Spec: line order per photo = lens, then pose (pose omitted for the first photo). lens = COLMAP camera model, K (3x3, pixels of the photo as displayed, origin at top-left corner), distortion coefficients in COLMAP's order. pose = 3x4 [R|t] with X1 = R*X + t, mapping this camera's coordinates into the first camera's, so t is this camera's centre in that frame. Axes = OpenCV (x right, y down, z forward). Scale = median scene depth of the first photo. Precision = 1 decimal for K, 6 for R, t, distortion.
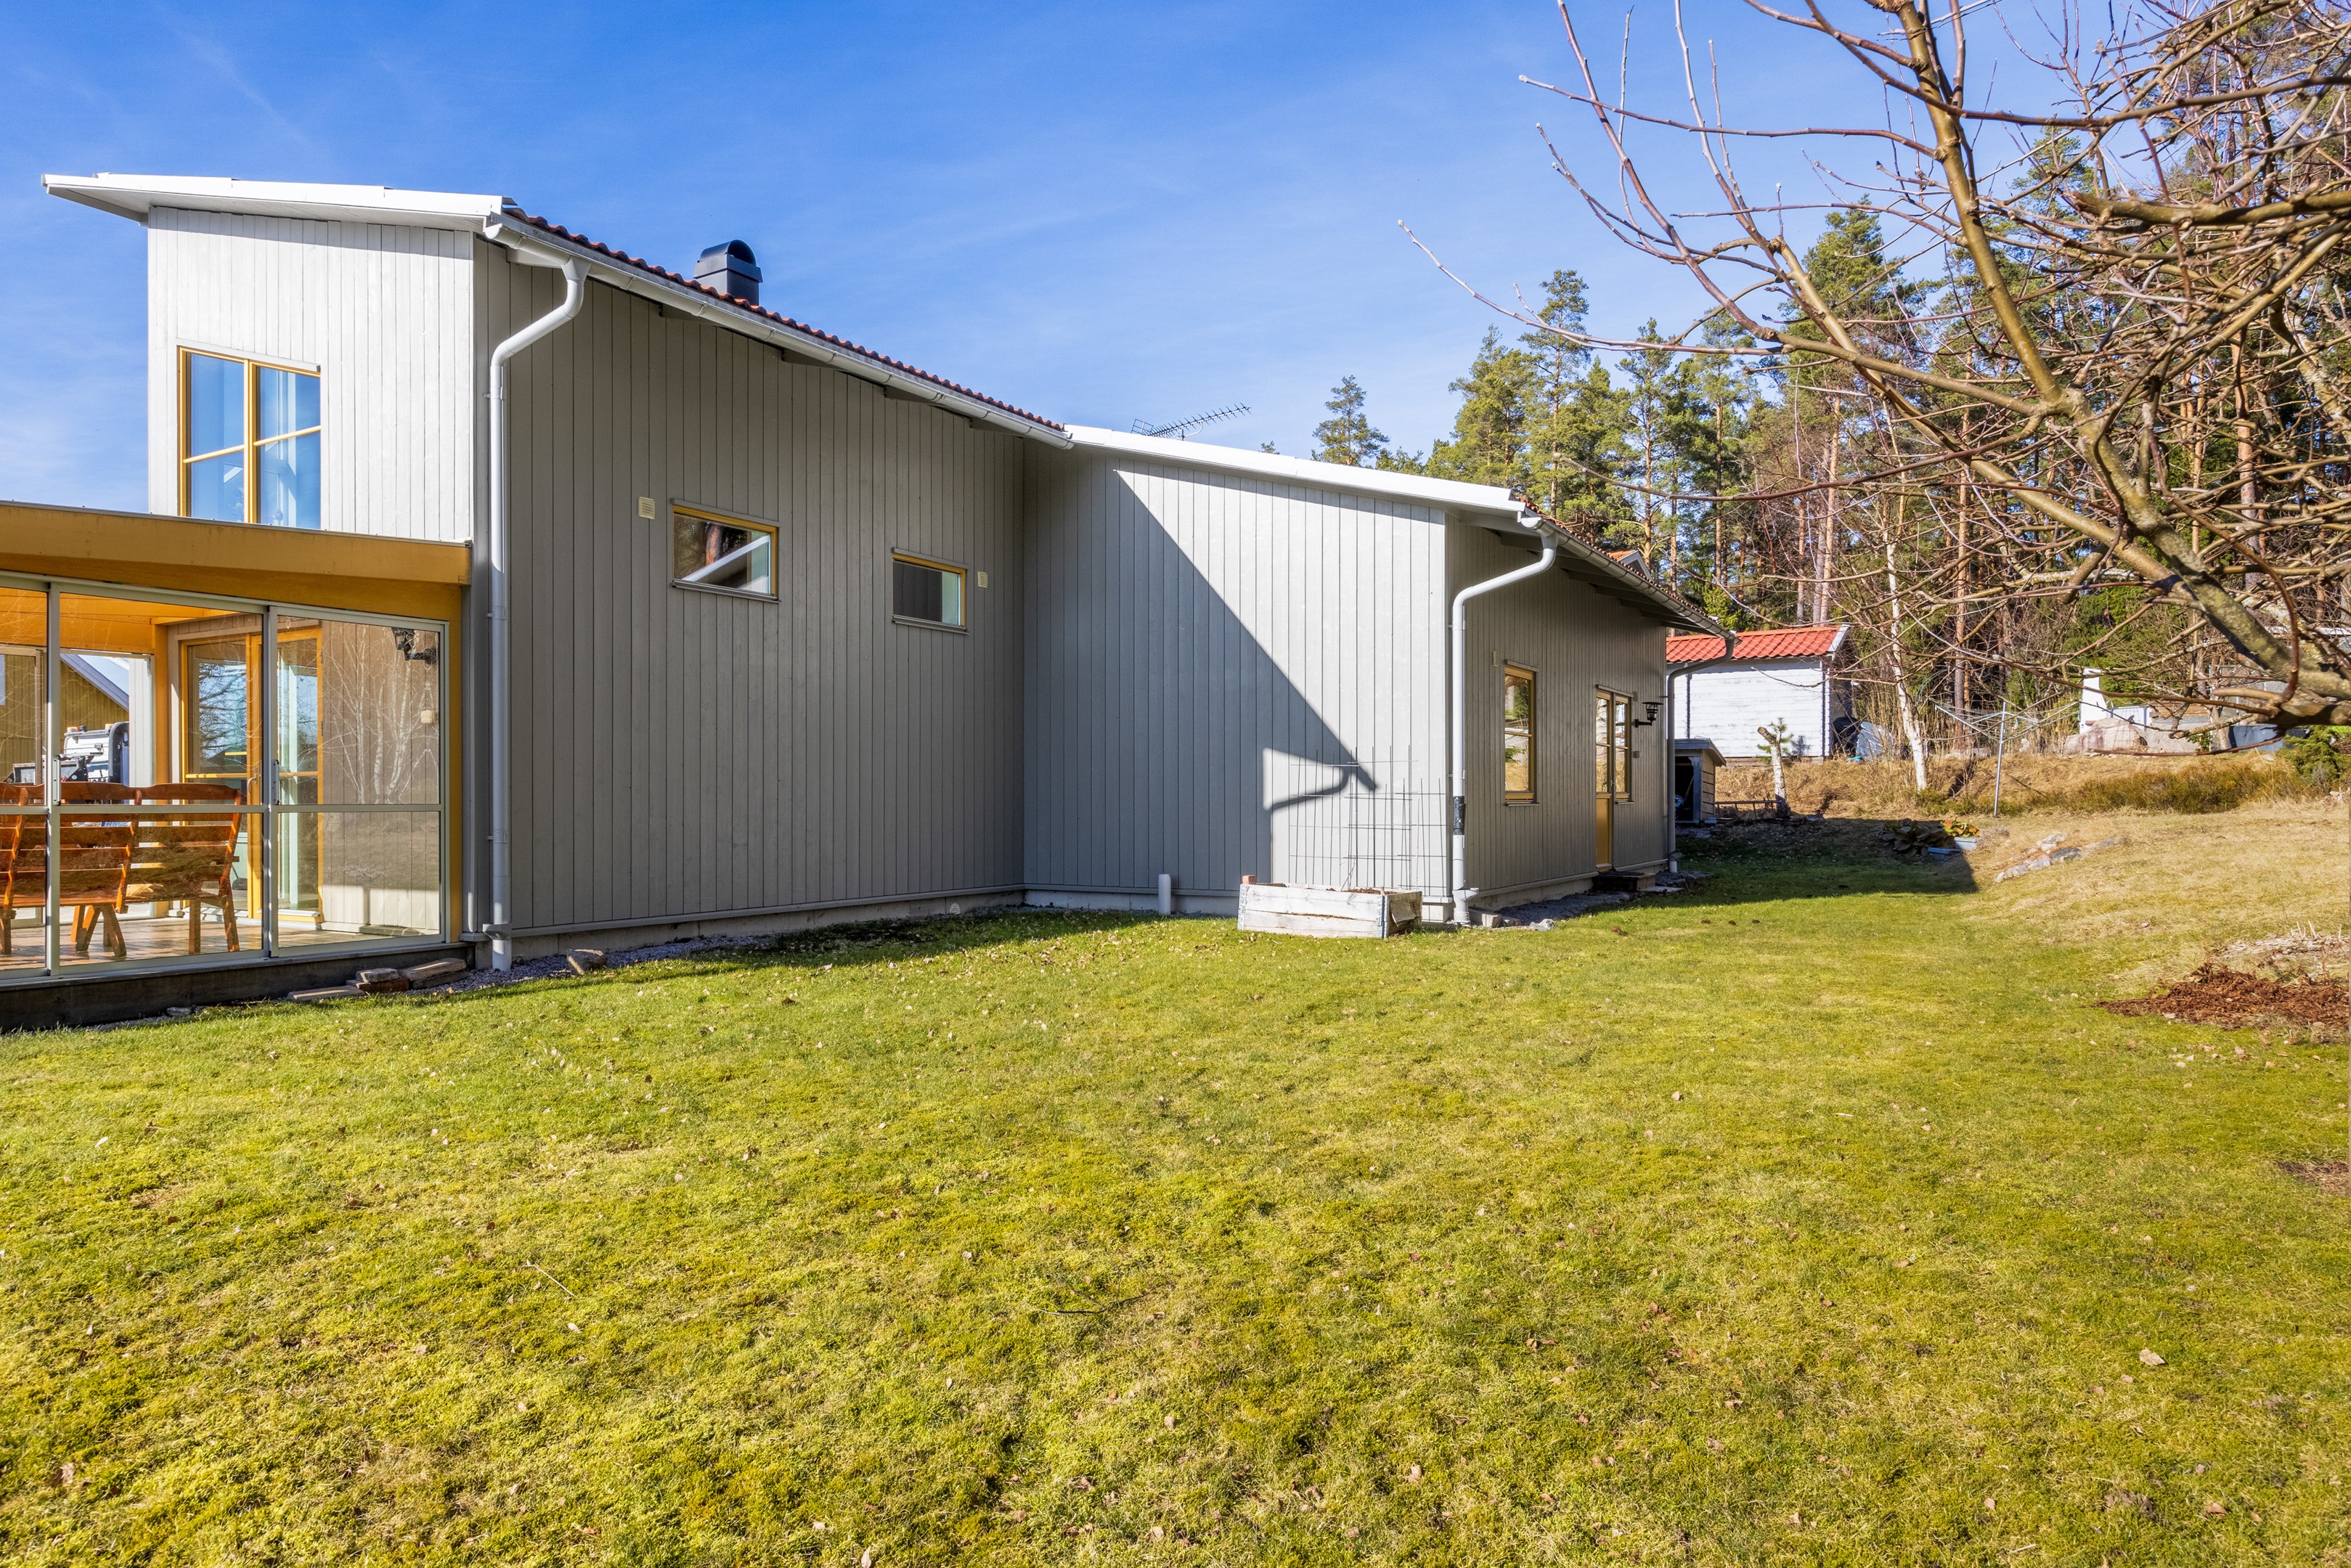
lens RADIAL K [[1344.3, 0, 1127.1], [0, 1344.3, 788.1], [0, 0, 1]] dist [-0.000971, 0.000454]
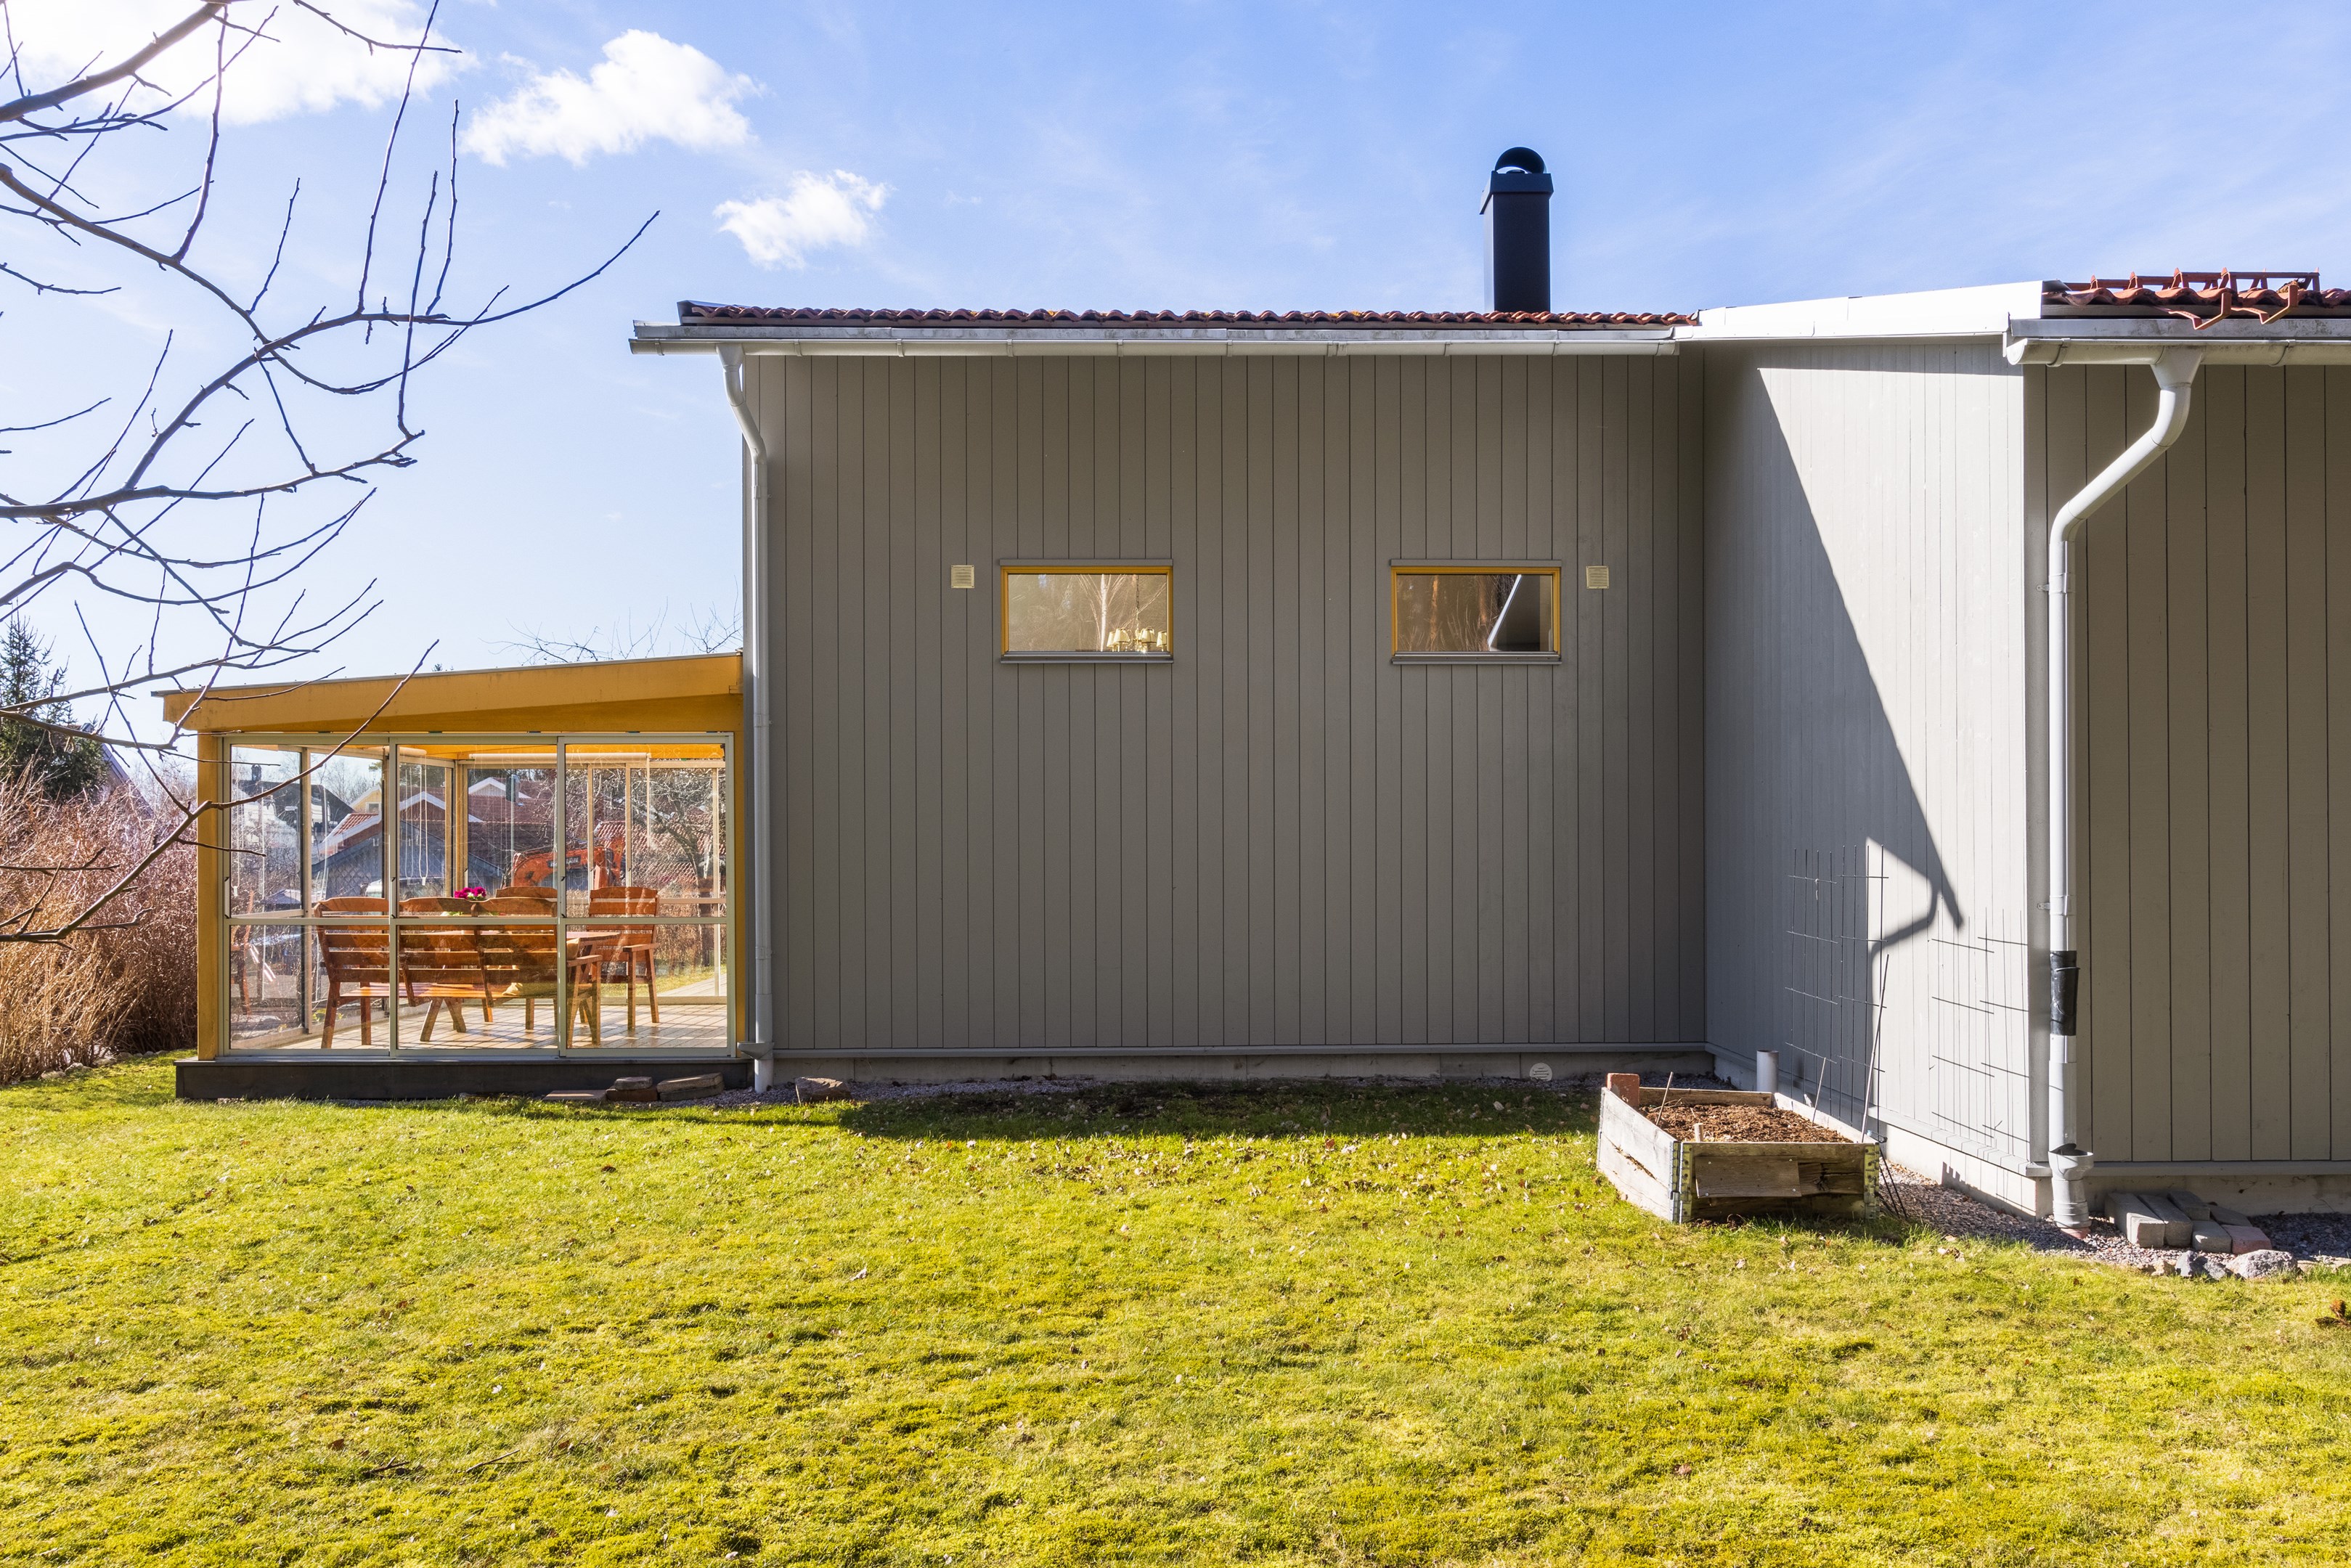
lens RADIAL K [[1686.9, 0, 1175.1], [0, 1686.9, 834.1], [0, 0, 1]] dist [0.000715, -0.000080]
pose [[0.589301, -0.004555, -0.807901, 0.538047], [0.004168, 0.999988, -0.002597, -0.034363], [0.807903, -0.001836, 0.589313, 0.415669]]
